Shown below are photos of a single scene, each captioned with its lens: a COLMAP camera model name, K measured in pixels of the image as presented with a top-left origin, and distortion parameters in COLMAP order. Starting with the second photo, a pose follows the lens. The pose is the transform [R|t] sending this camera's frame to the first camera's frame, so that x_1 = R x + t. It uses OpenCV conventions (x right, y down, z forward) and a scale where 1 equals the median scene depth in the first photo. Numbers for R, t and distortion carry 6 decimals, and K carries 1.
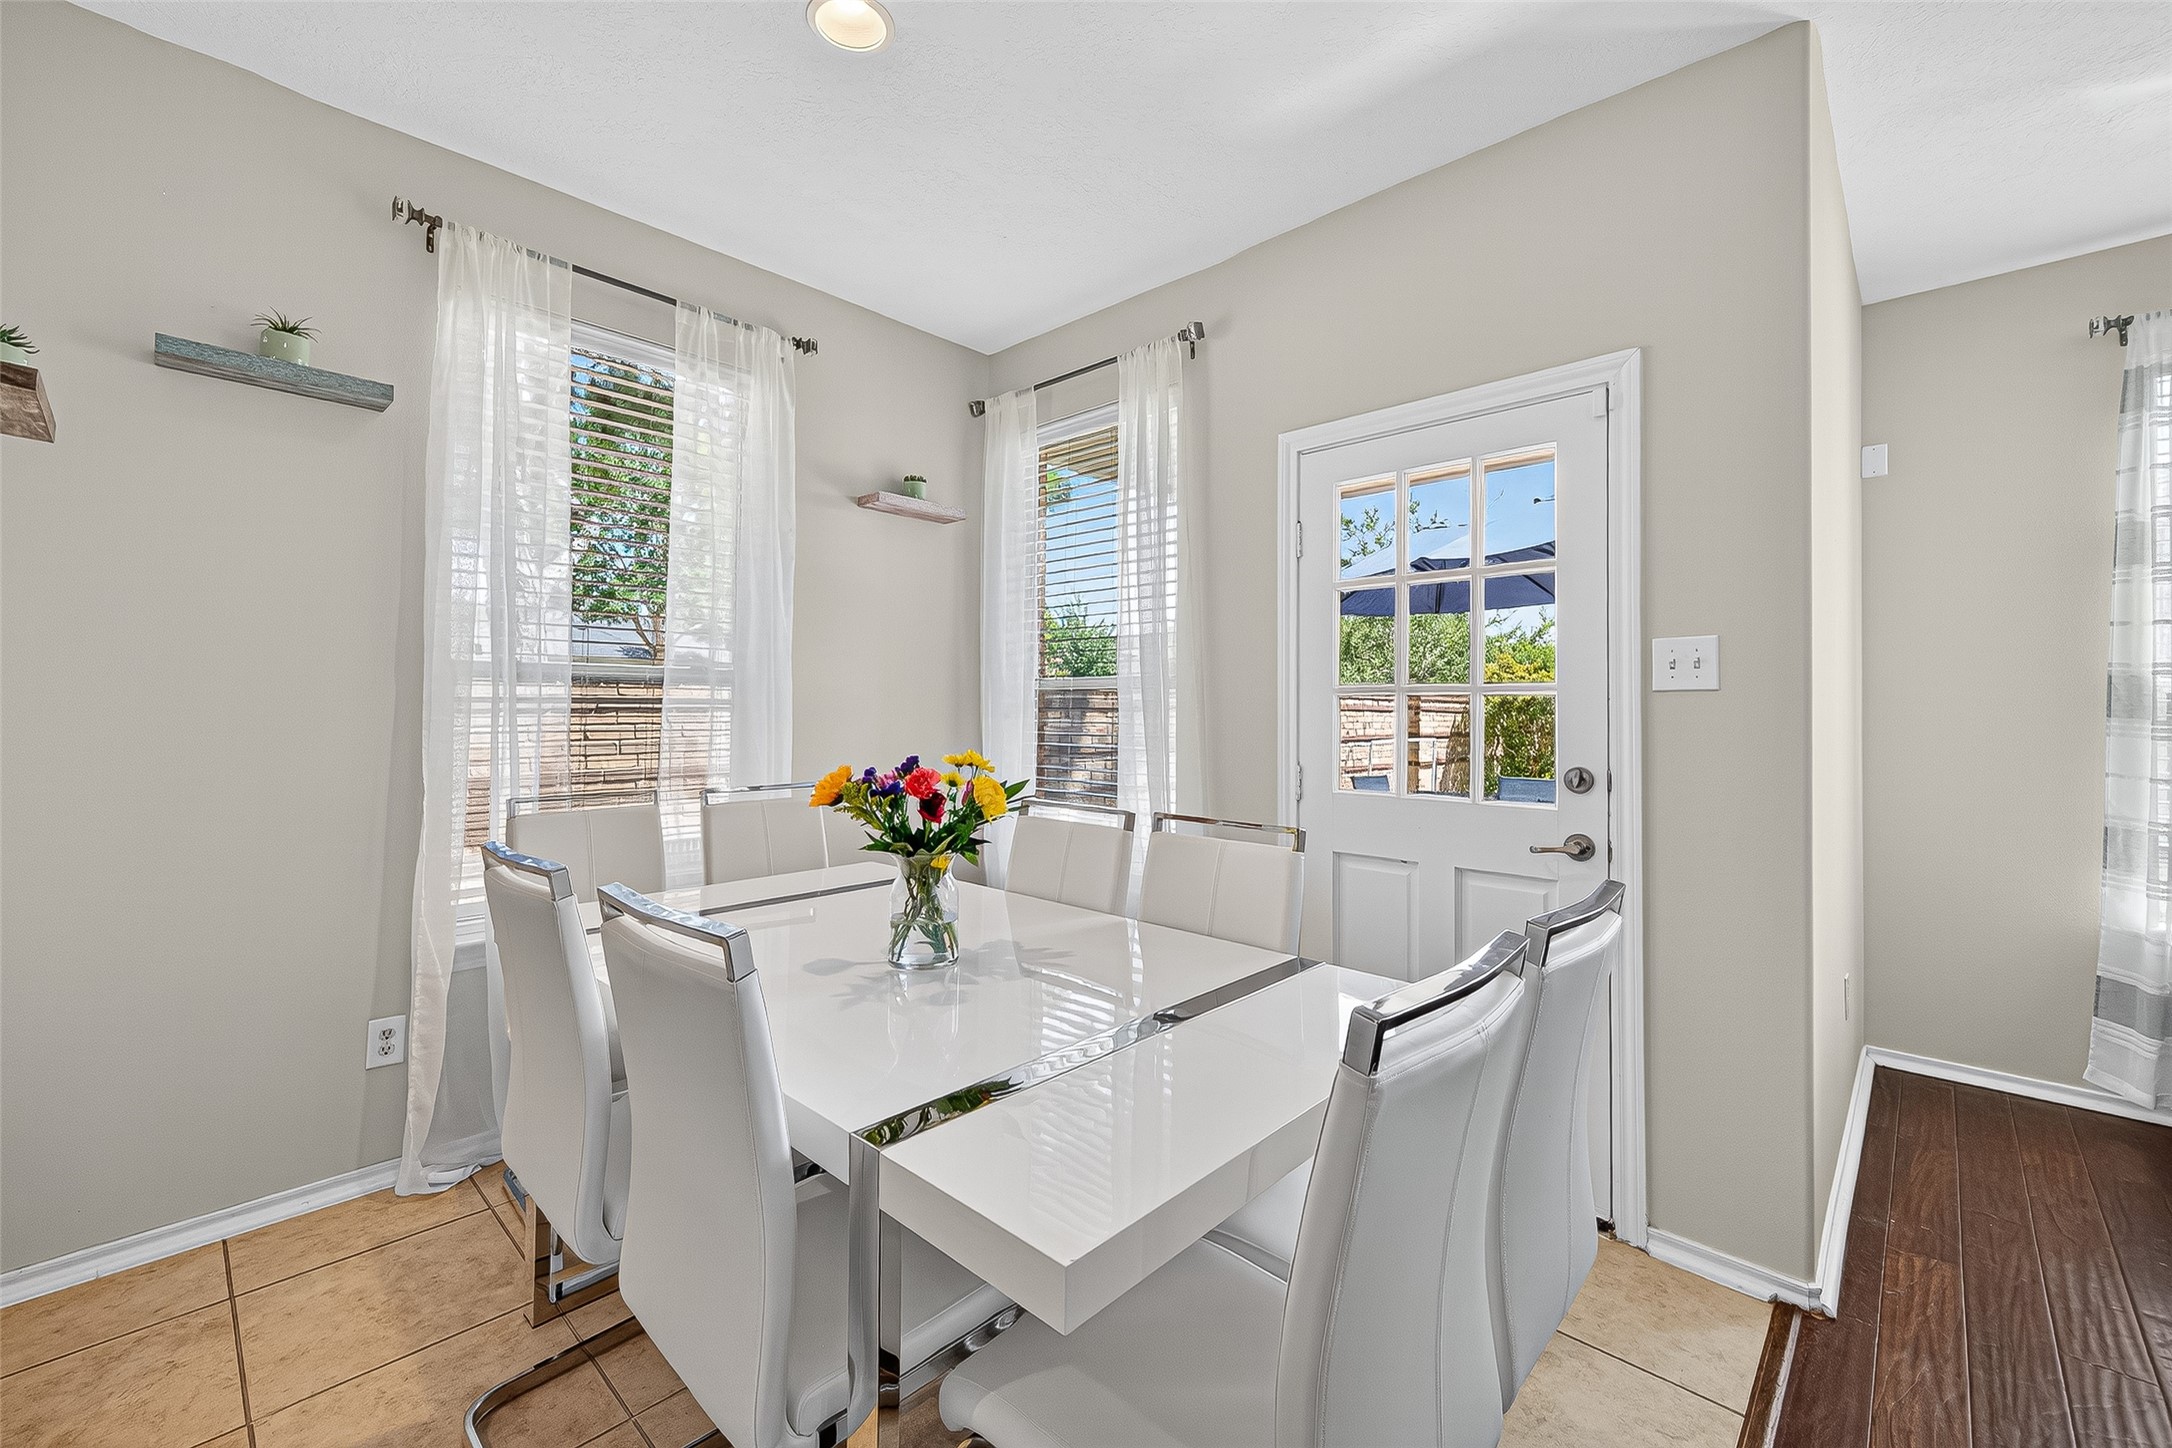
lens RADIAL K [[841.7, 0, 1093.0], [0, 841.7, 702.2], [0, 0, 1]] dist [0.007642, -0.002178]
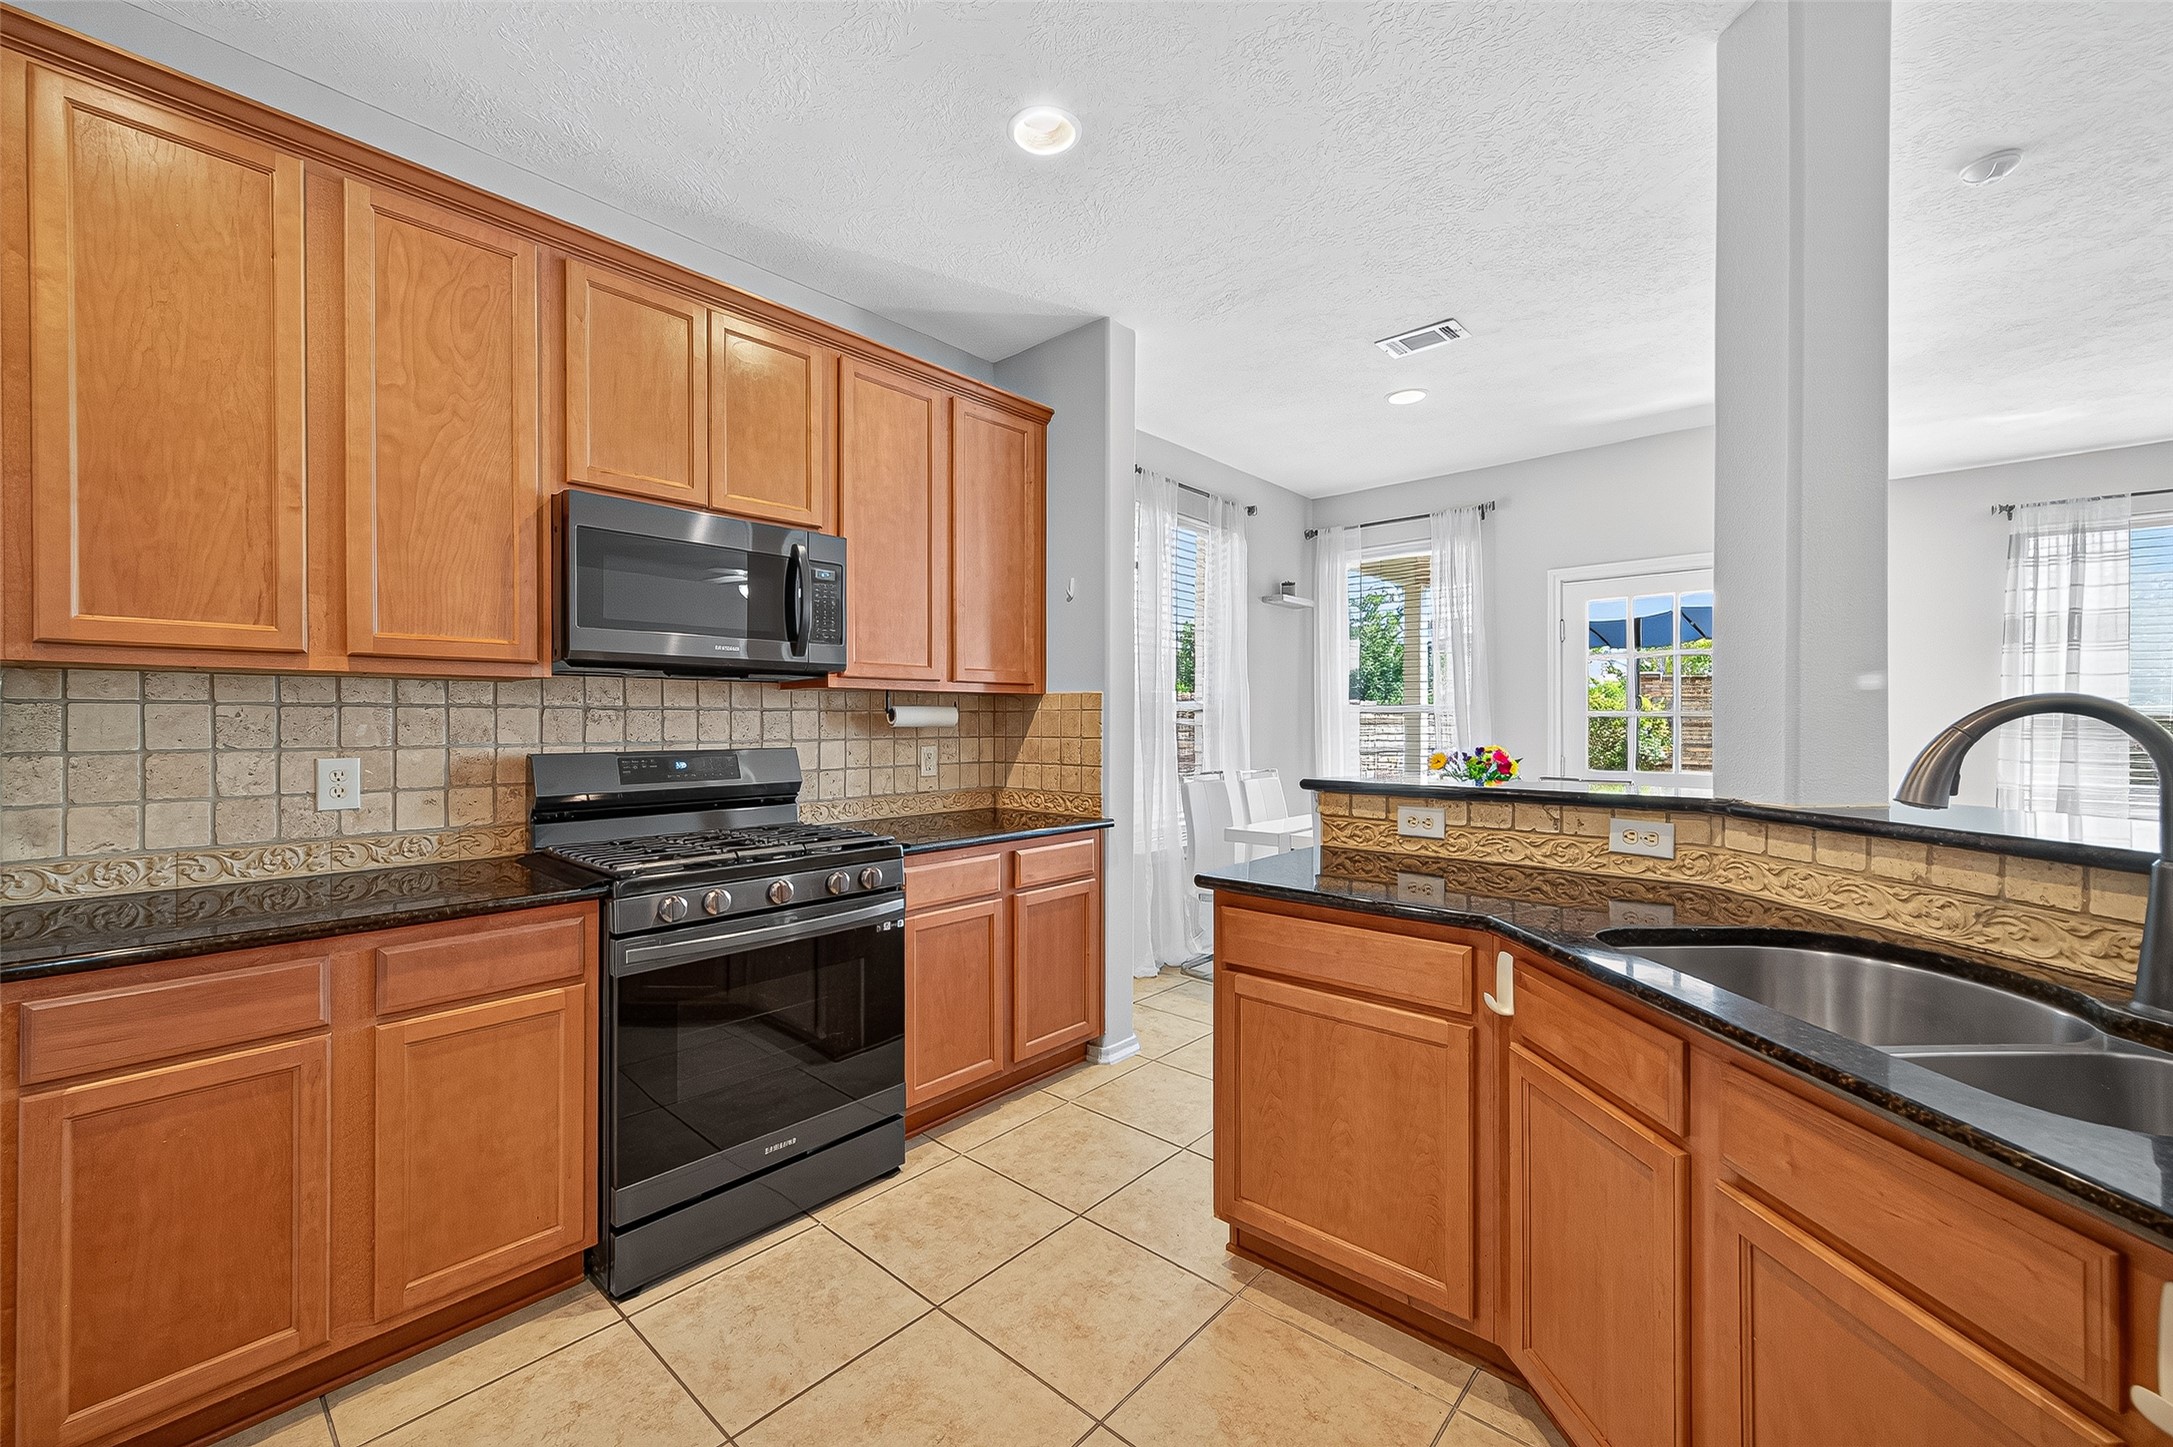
lens RADIAL K [[842.1, 0, 1082.3], [0, 842.1, 724.5], [0, 0, 1]] dist [0.007642, -0.002178]
pose [[0.999581, -0.004497, 0.028602, -0.779578], [0.004164, 0.999923, 0.011687, -0.017212], [-0.028652, -0.011563, 0.999523, -0.722388]]
